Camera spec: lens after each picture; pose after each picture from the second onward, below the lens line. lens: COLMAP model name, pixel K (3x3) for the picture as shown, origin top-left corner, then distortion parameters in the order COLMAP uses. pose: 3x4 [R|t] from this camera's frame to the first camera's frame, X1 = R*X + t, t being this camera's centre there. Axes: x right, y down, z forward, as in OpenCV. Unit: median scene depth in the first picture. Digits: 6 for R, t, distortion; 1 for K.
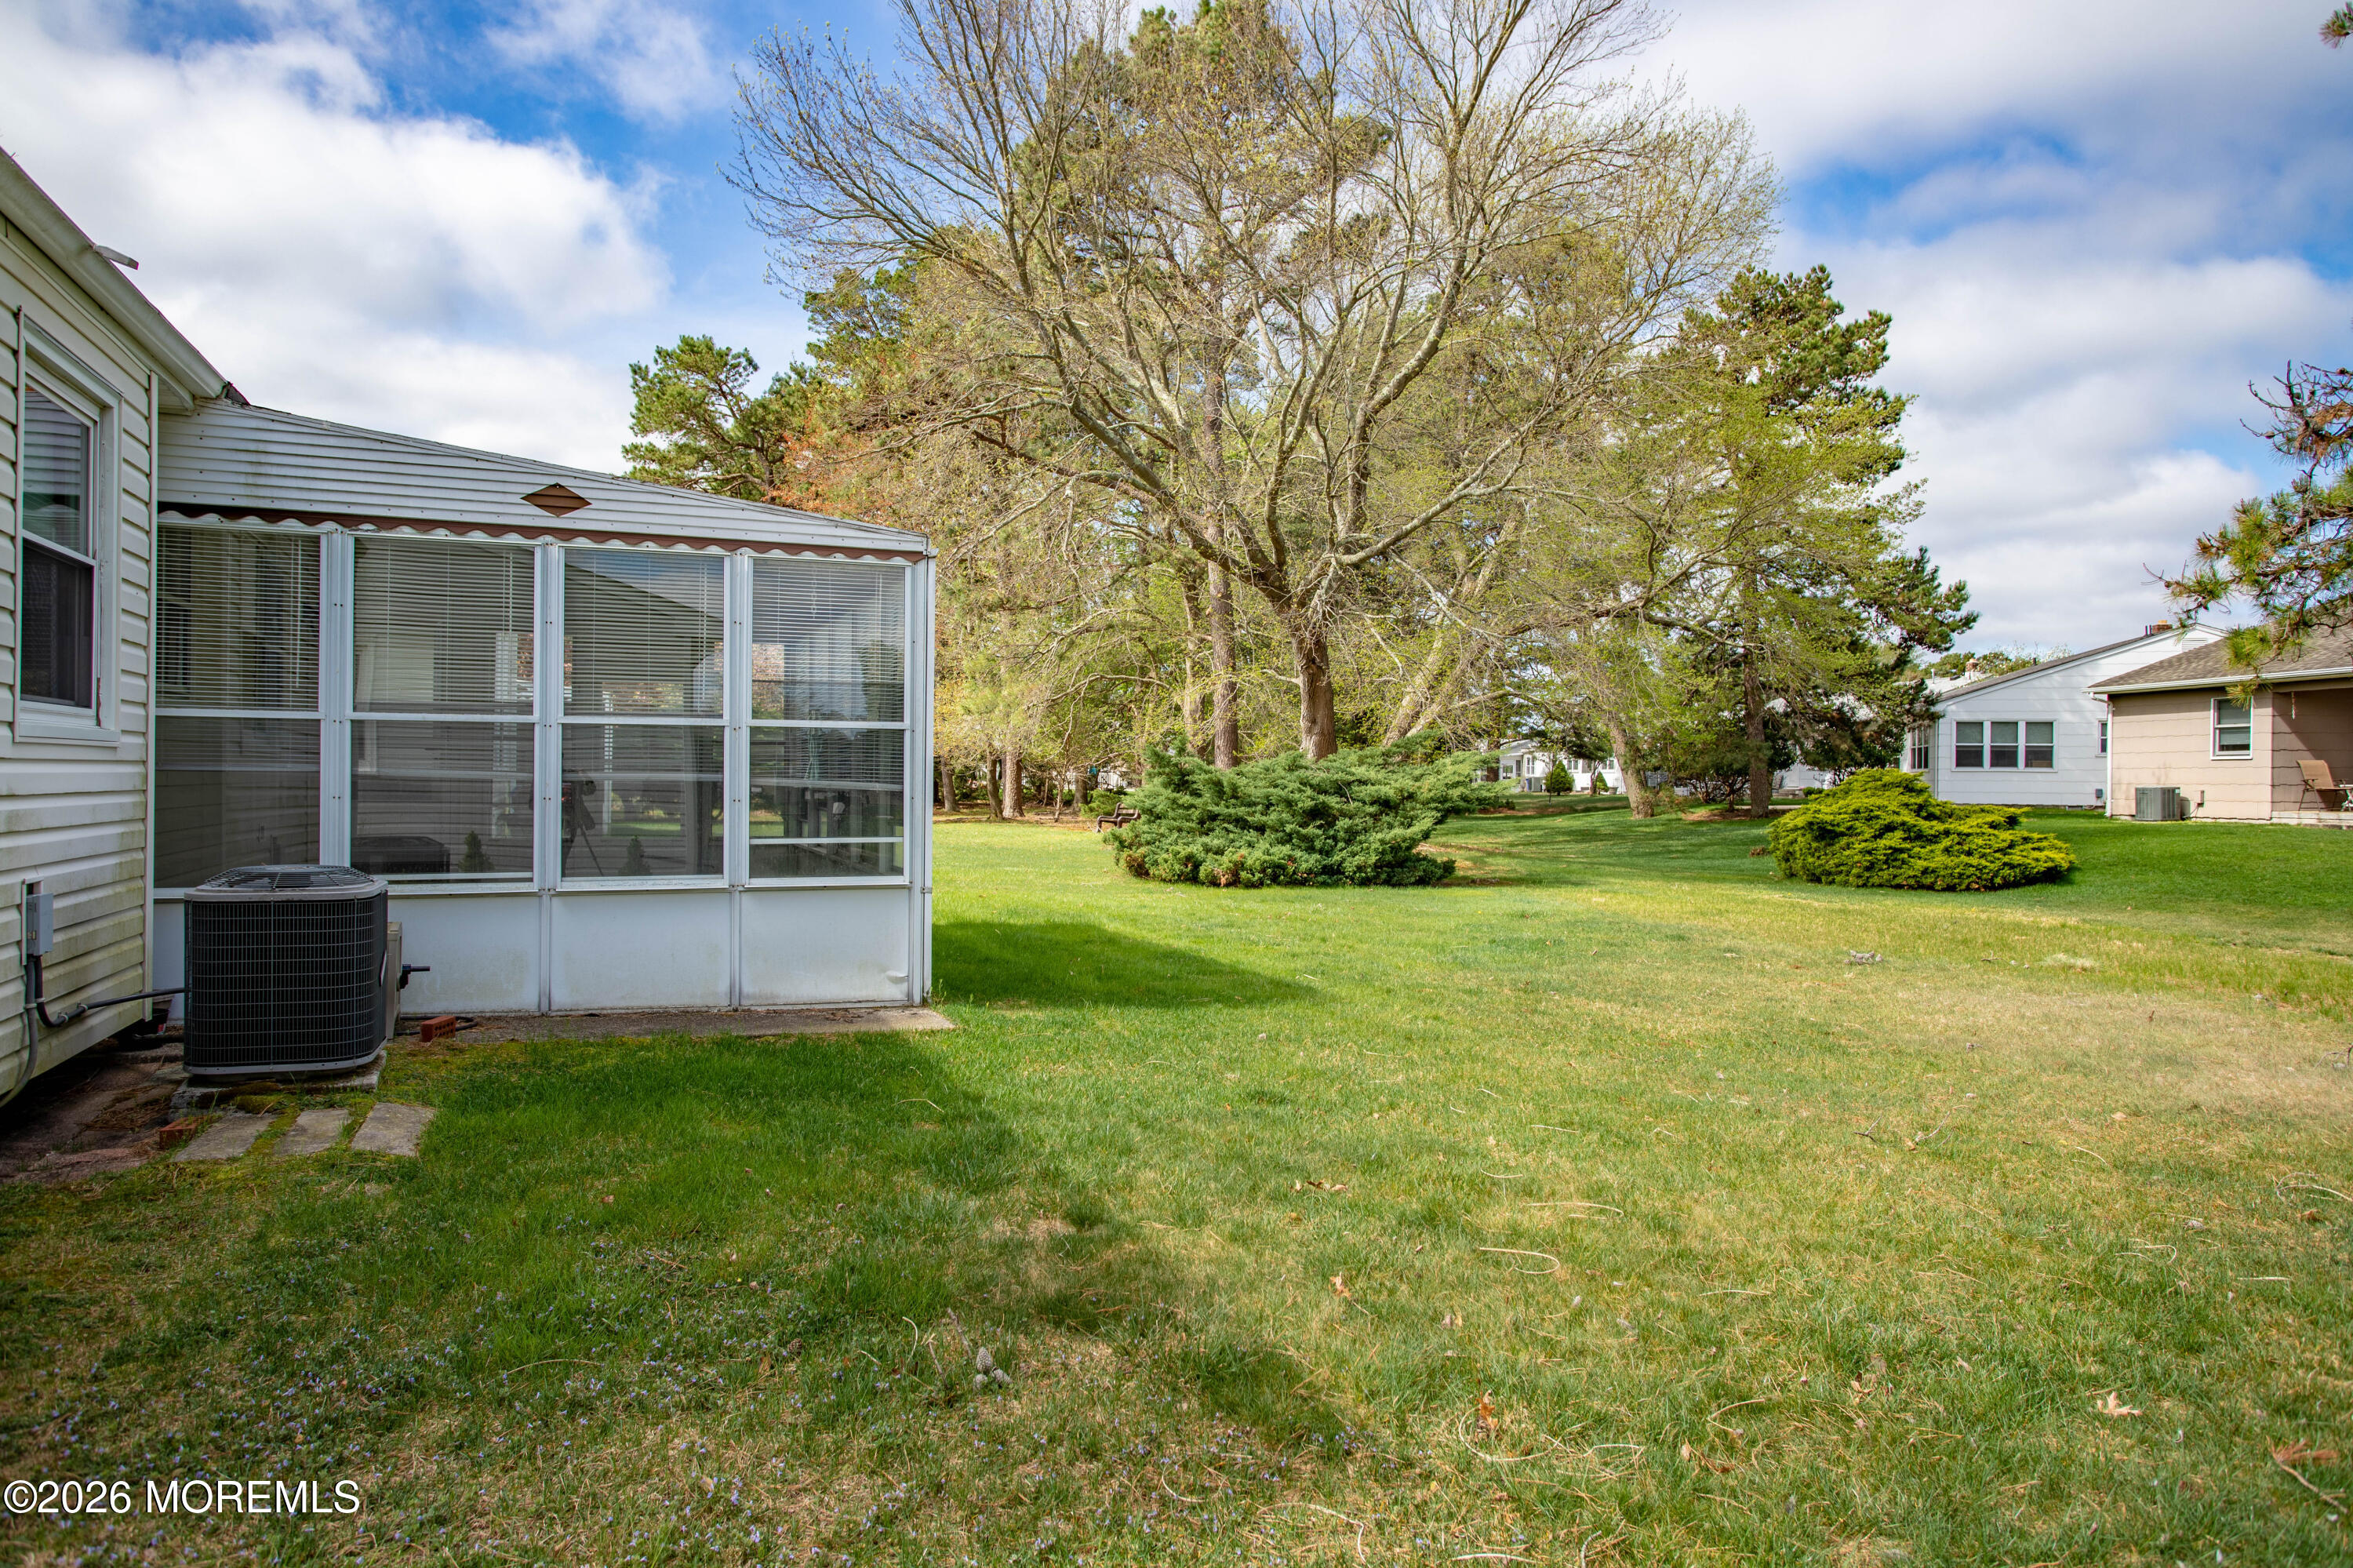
lens RADIAL K [[1529.6, 0, 1177.1], [0, 1529.6, 791.3], [0, 0, 1]] dist [-0.015697, 0.017365]
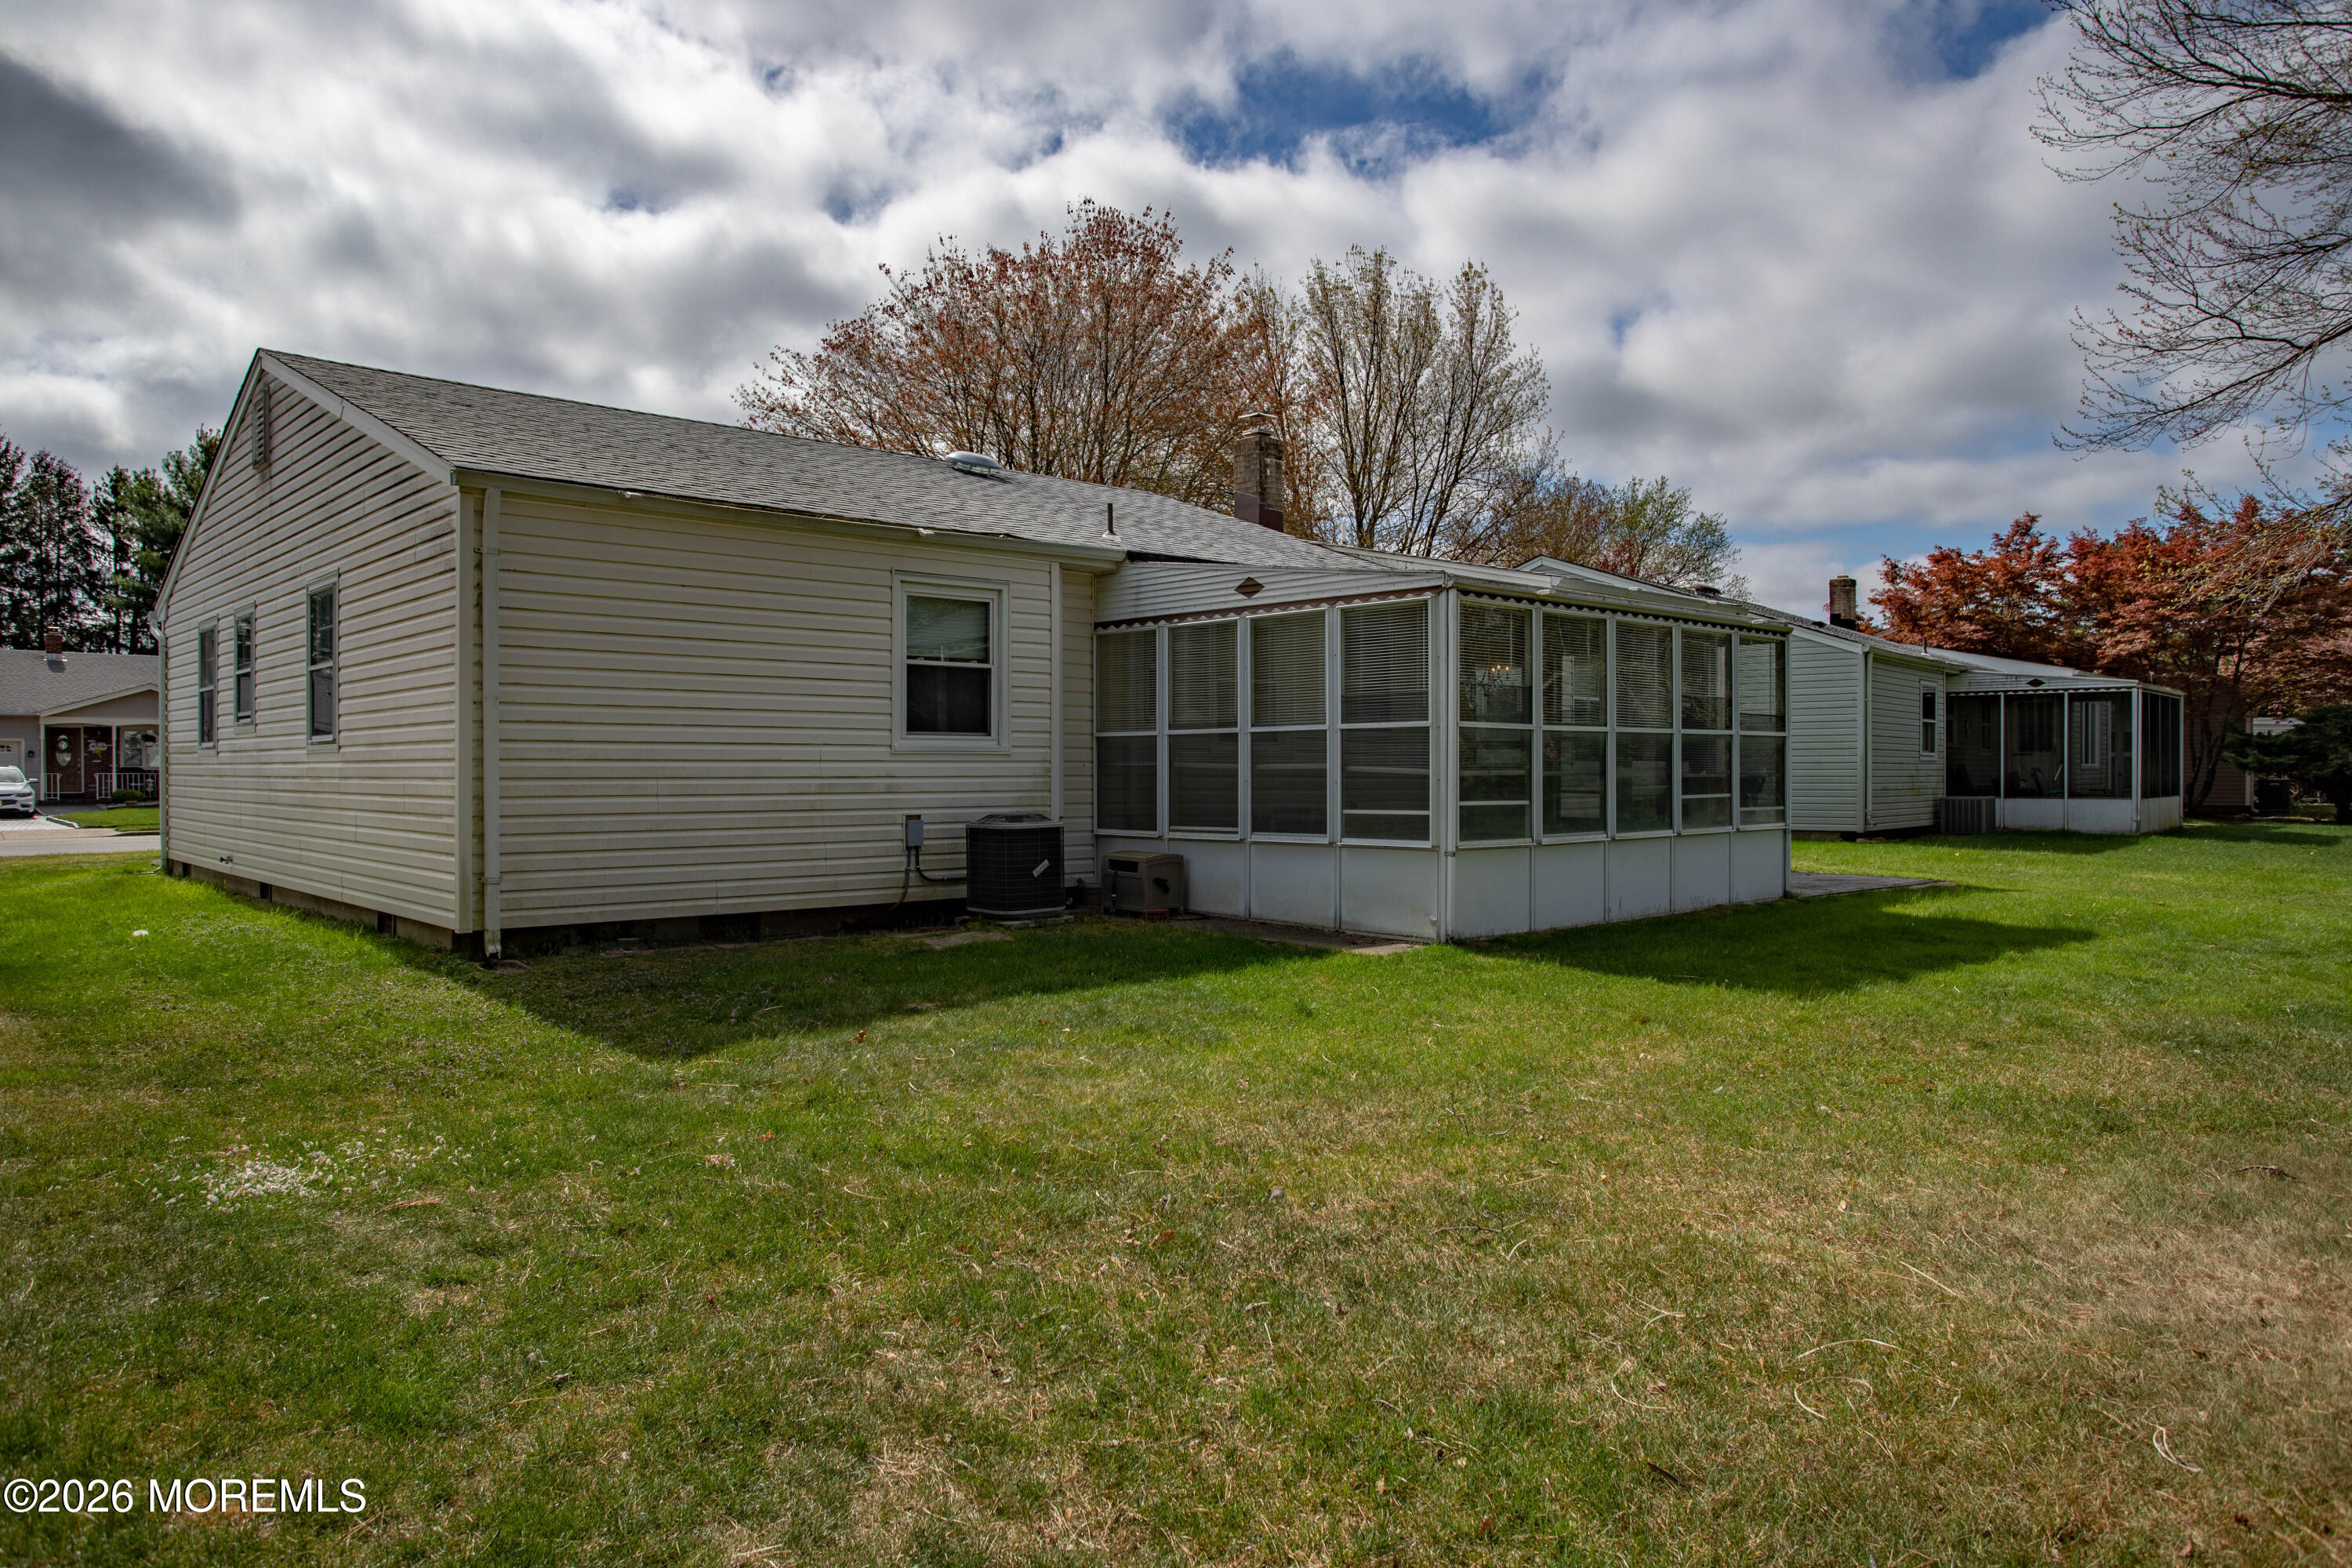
lens RADIAL K [[1528.9, 0, 1178.0], [0, 1528.9, 768.6], [0, 0, 1]] dist [-0.015697, 0.017365]
pose [[0.362582, -0.008289, -0.931915, 1.010792], [0.003130, 0.999966, -0.007677, 0.004222], [0.931947, -0.000134, 0.362596, 0.369277]]
